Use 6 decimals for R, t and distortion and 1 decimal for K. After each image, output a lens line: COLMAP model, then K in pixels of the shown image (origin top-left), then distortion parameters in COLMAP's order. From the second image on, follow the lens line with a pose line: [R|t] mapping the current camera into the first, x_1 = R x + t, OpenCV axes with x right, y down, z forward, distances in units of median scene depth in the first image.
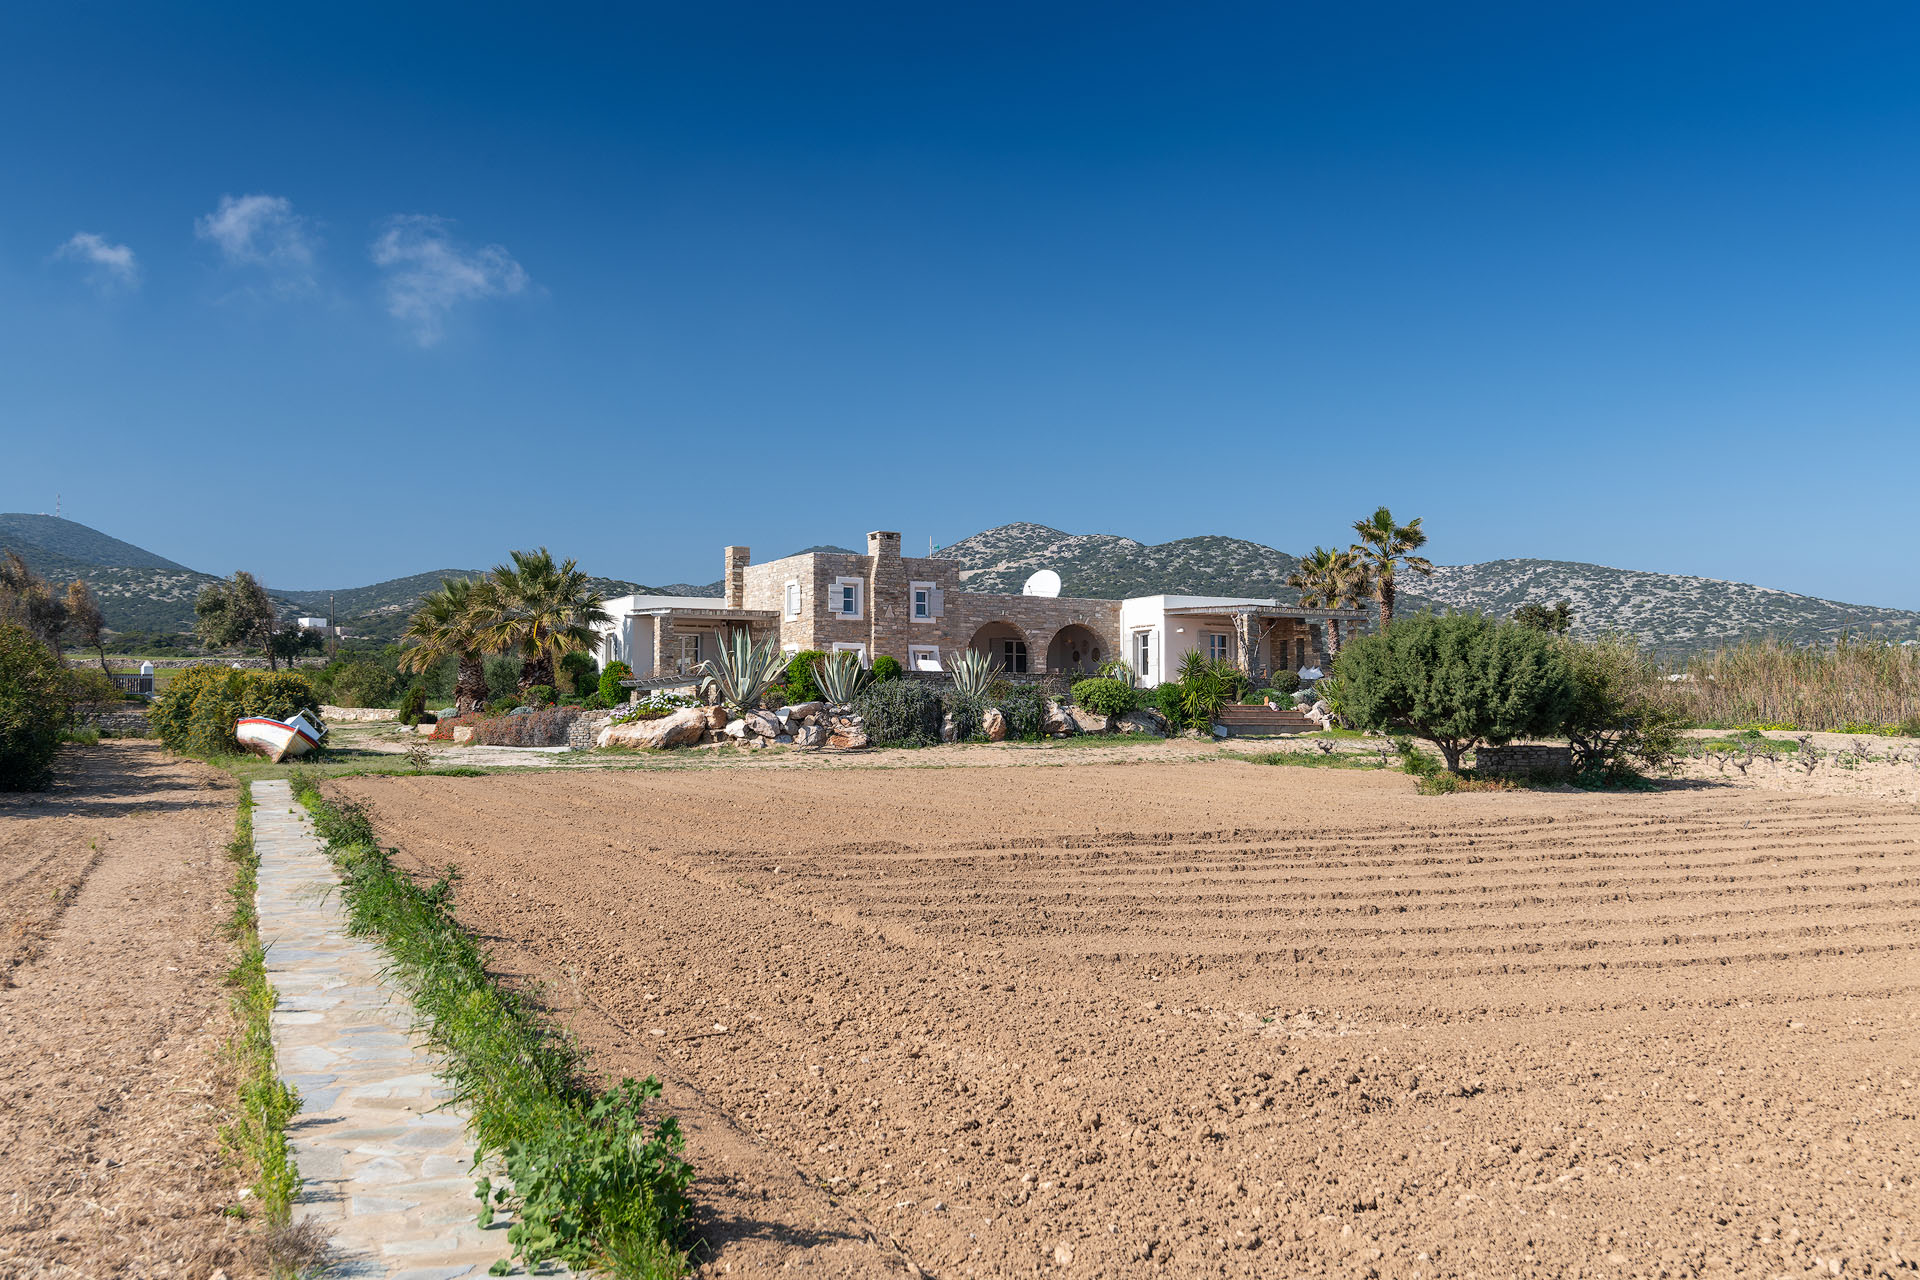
lens RADIAL K [[1920.8, 0, 960.0], [0, 1920.8, 640.0], [0, 0, 1]] dist [-0.003120, -0.000267]
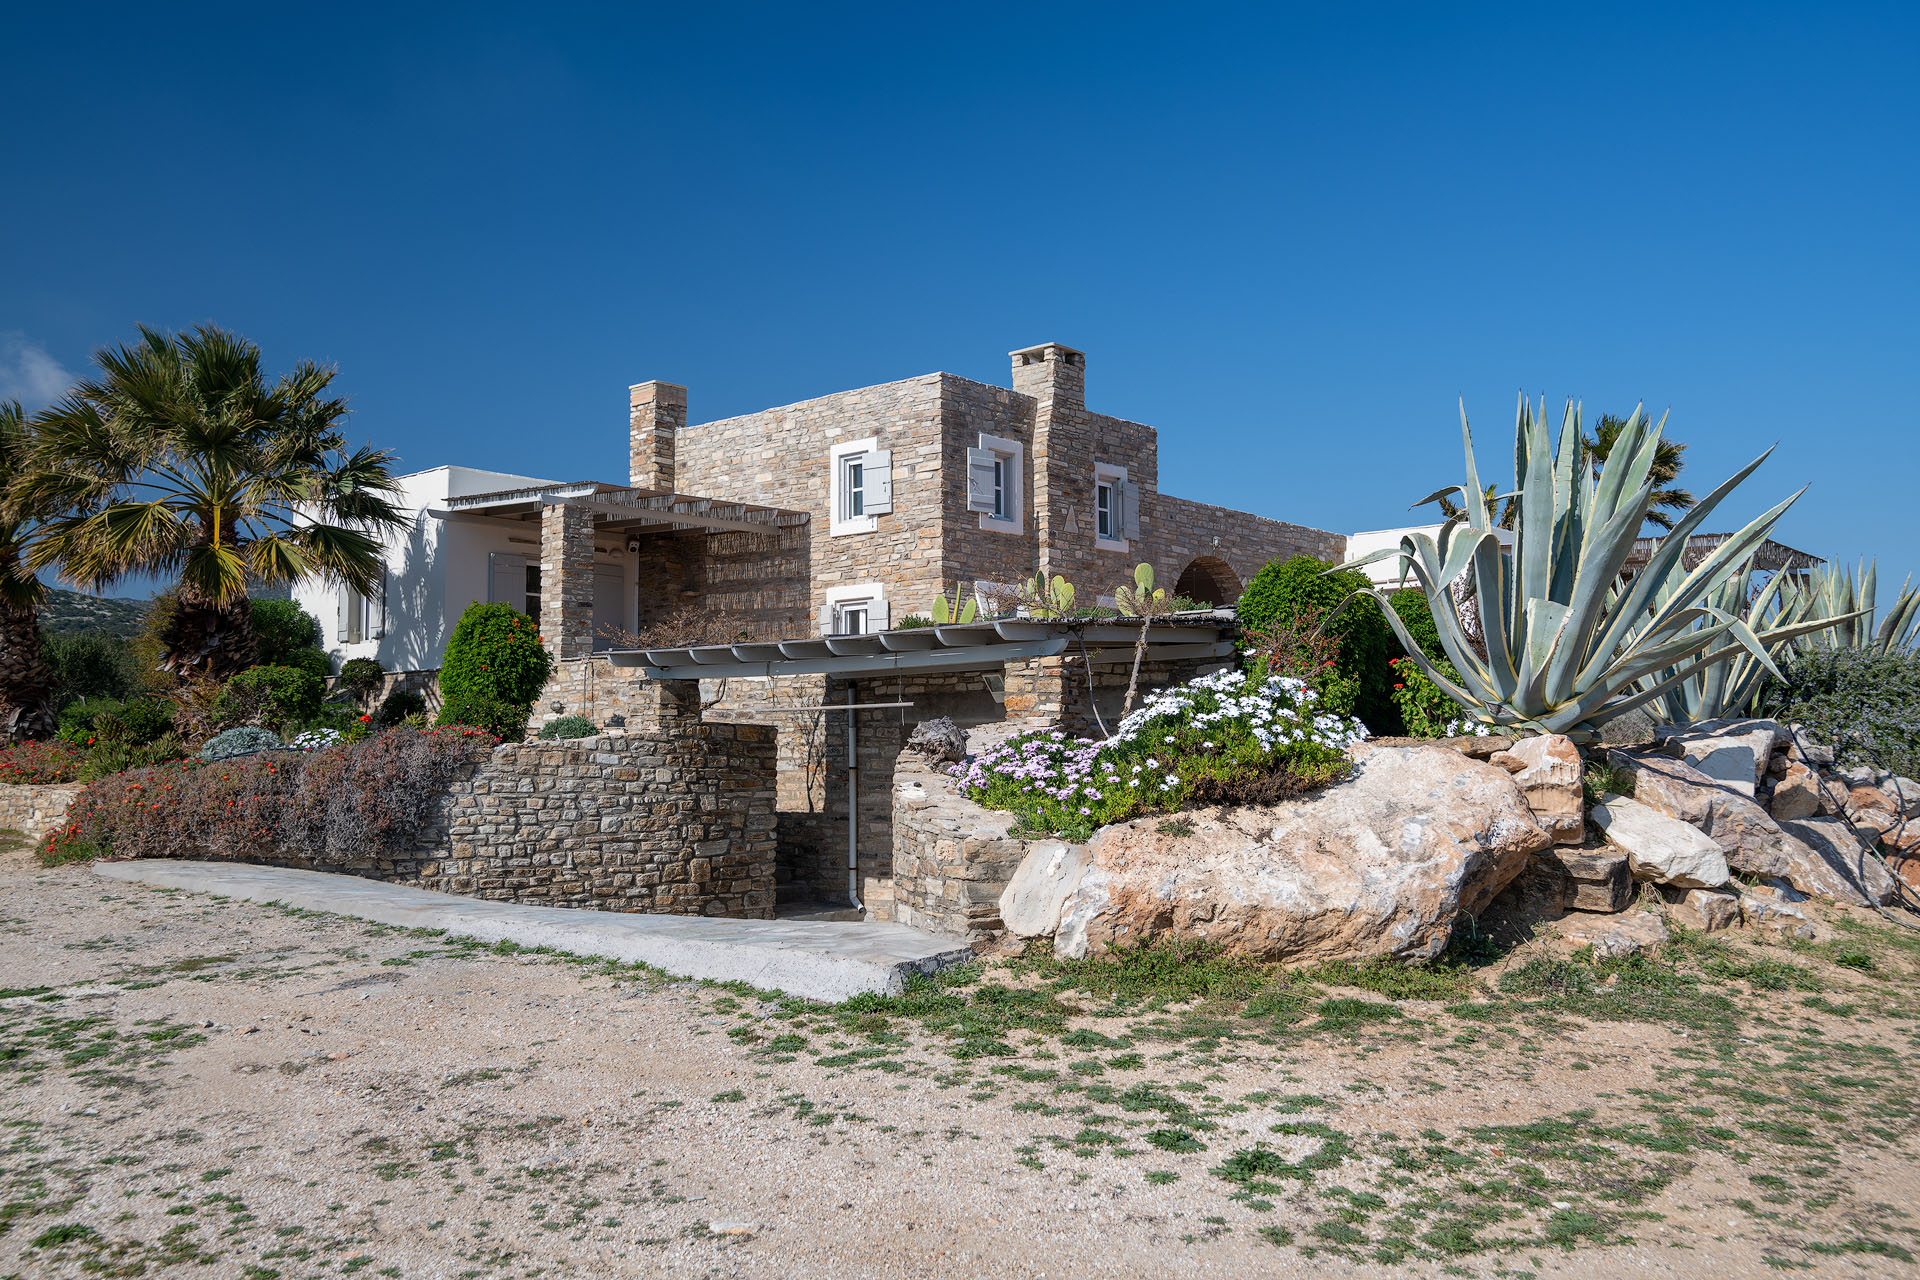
lens RADIAL K [[1582.3, 0, 960.0], [0, 1582.3, 640.0], [0, 0, 1]] dist [0.006042, 0.002804]
pose [[0.940652, 0.020544, 0.338752, -0.189273], [-0.015409, 0.999722, -0.017842, 0.021140], [-0.339024, 0.011563, 0.940707, 0.653233]]
